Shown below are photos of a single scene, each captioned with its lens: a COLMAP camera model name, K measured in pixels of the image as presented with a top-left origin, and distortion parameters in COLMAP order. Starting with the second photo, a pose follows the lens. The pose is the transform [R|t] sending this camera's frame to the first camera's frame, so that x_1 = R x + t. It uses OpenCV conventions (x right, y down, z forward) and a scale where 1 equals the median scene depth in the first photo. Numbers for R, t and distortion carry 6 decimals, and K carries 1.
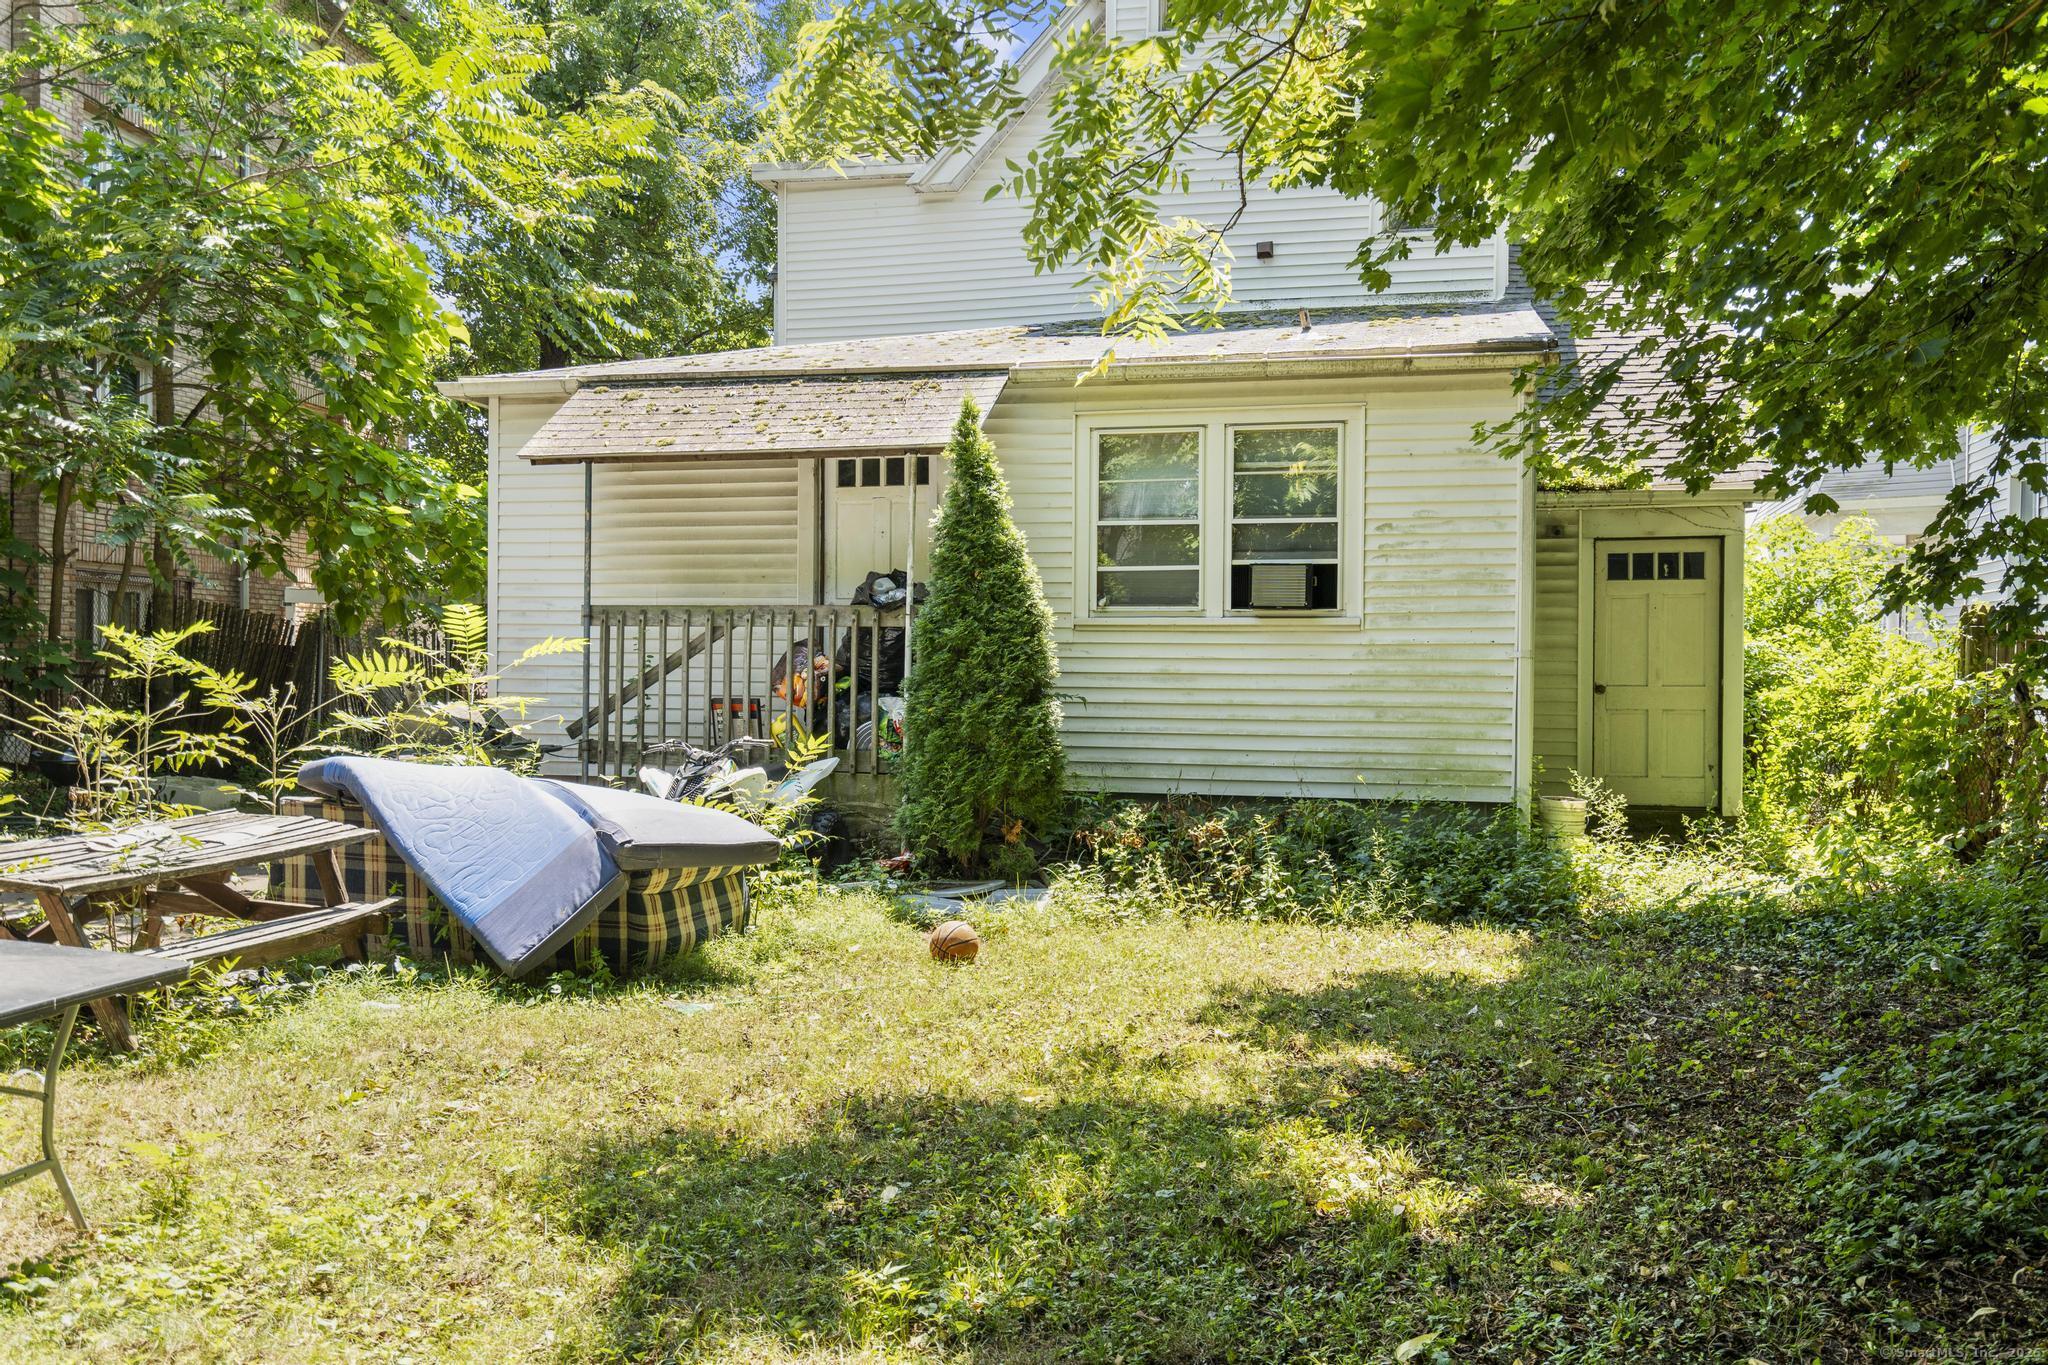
lens RADIAL K [[1772.7, 0, 1024.0], [0, 1772.7, 682.5], [0, 0, 1]] dist [0.026888, -0.003267]
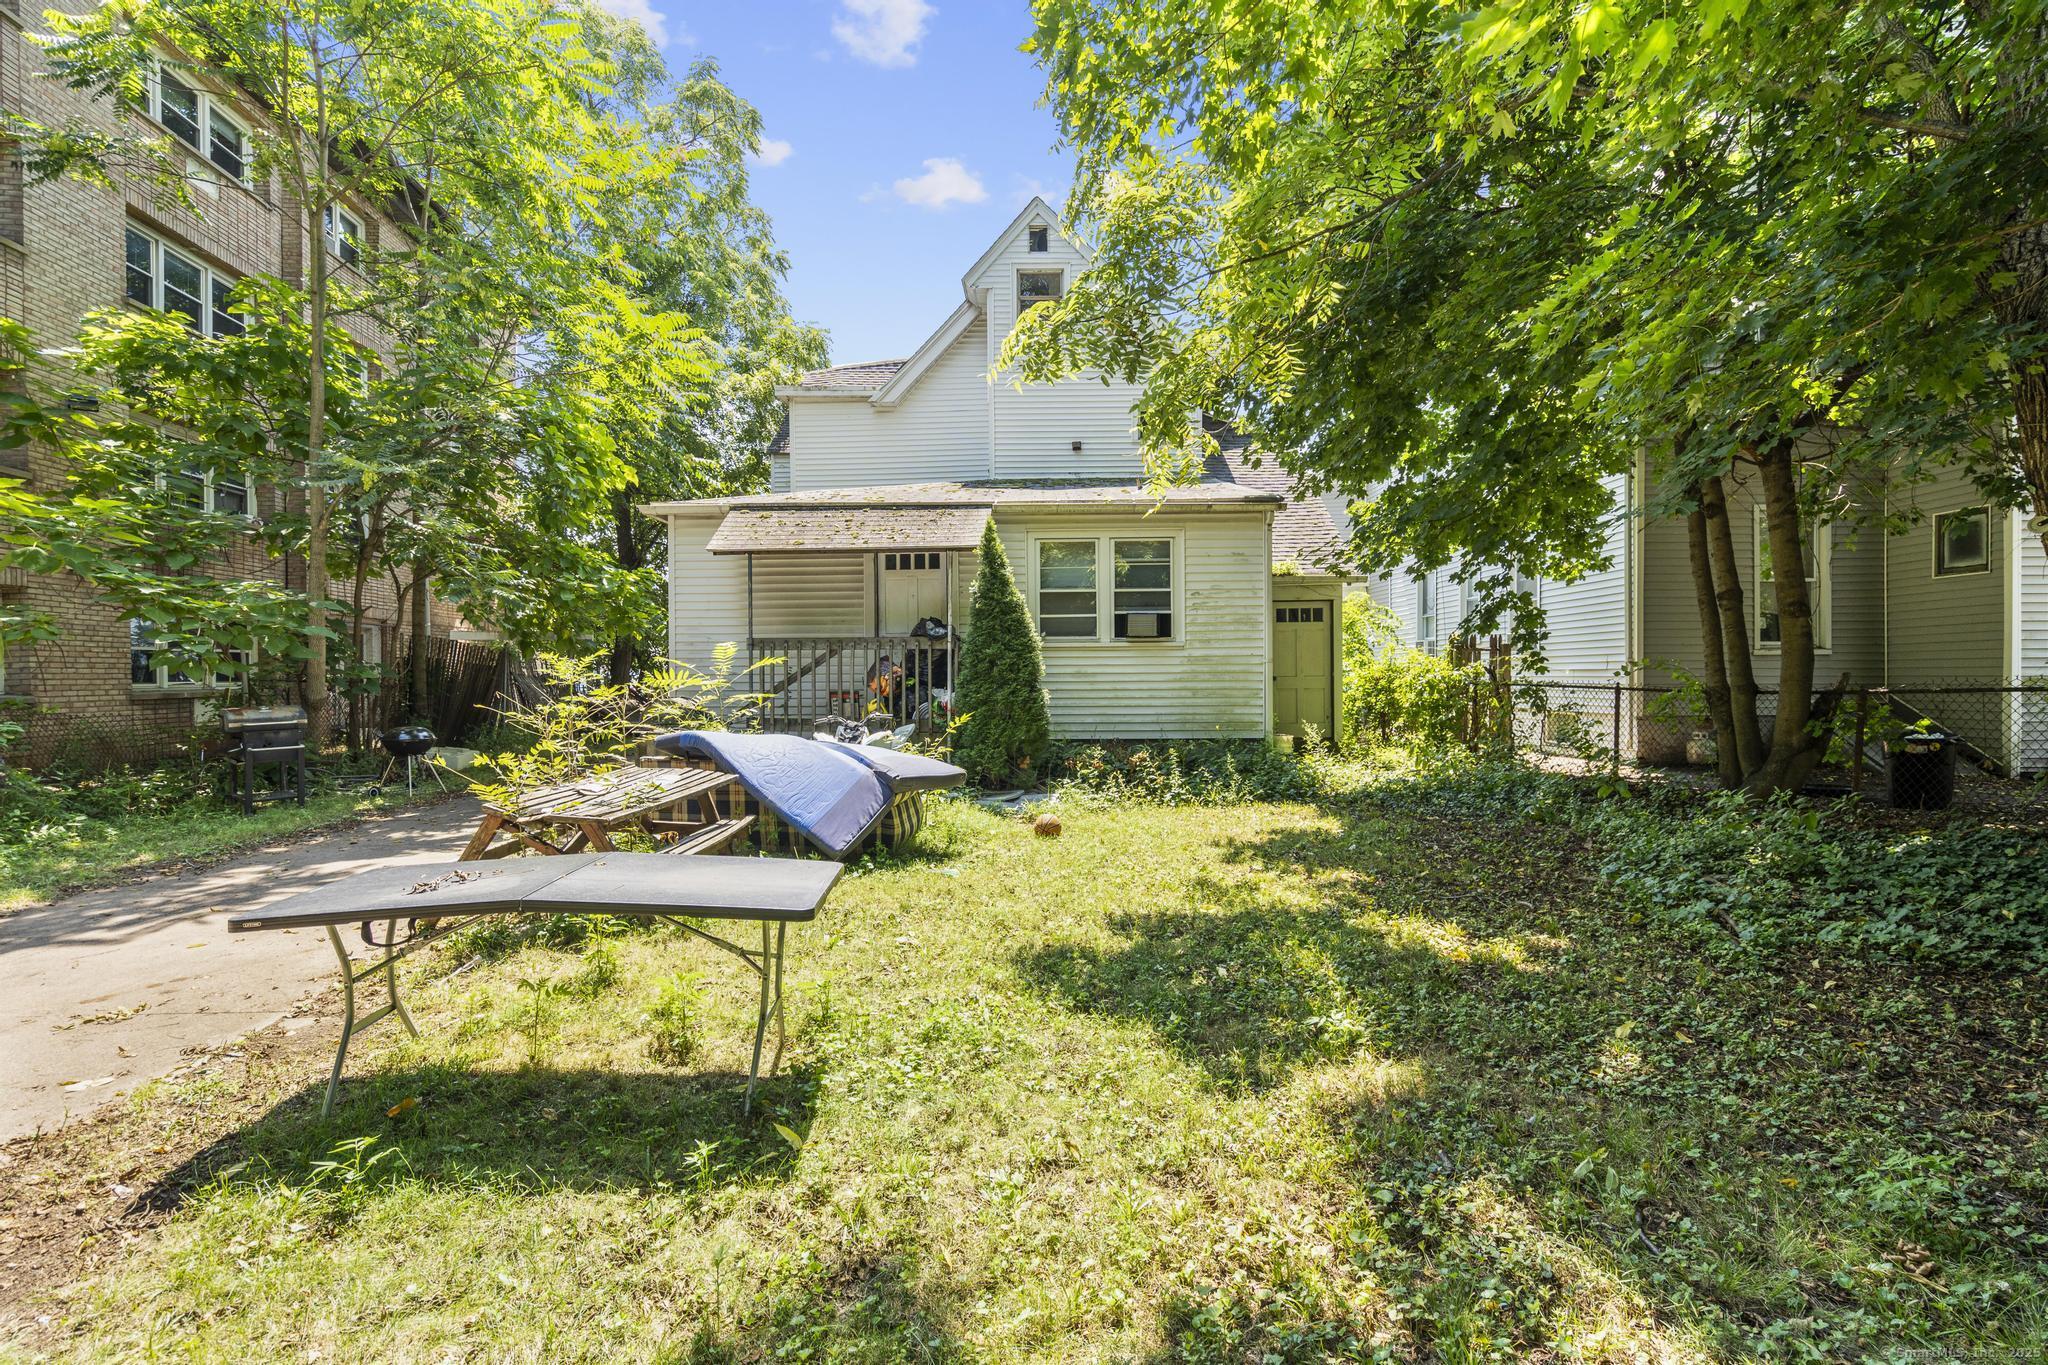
lens RADIAL K [[944.3, 0, 1024.0], [0, 944.3, 682.5], [0, 0, 1]] dist [-0.002033, 0.000545]
pose [[0.974281, -0.016353, 0.224743, -0.200168], [0.015722, 0.999866, 0.004598, -0.001016], [-0.224788, -0.000946, 0.974407, 0.063936]]
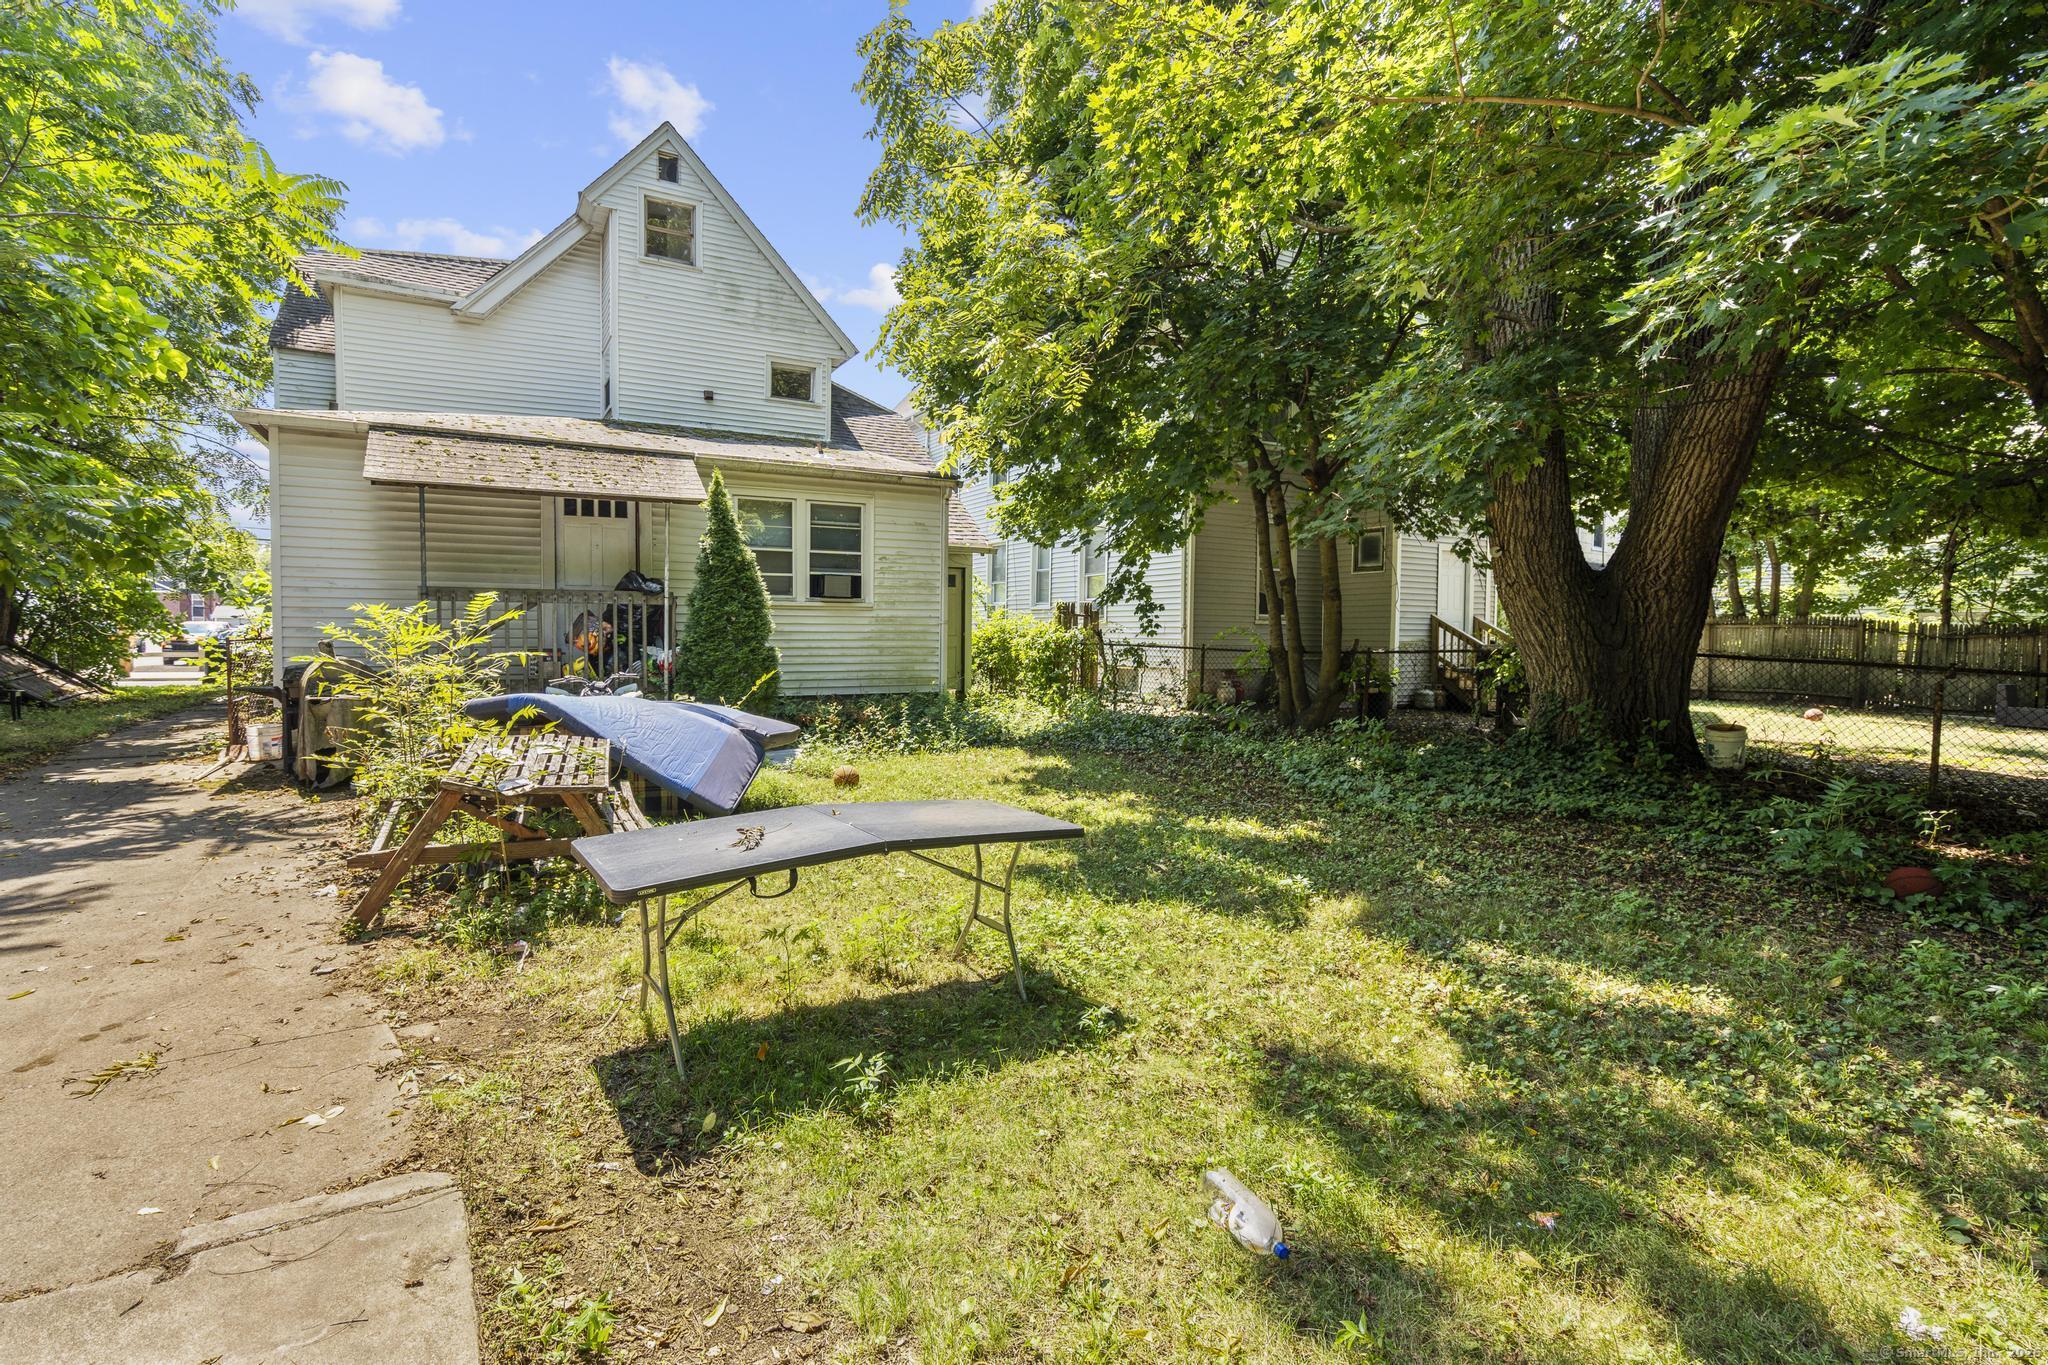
lens RADIAL K [[956.5, 0, 989.8], [0, 956.5, 685.9], [0, 0, 1]] dist [-0.010134, 0.000413]
pose [[0.730353, -0.042970, 0.681717, -0.455036], [0.002756, 0.998197, 0.059966, -0.007855], [-0.683065, -0.041918, 0.729154, 0.114821]]
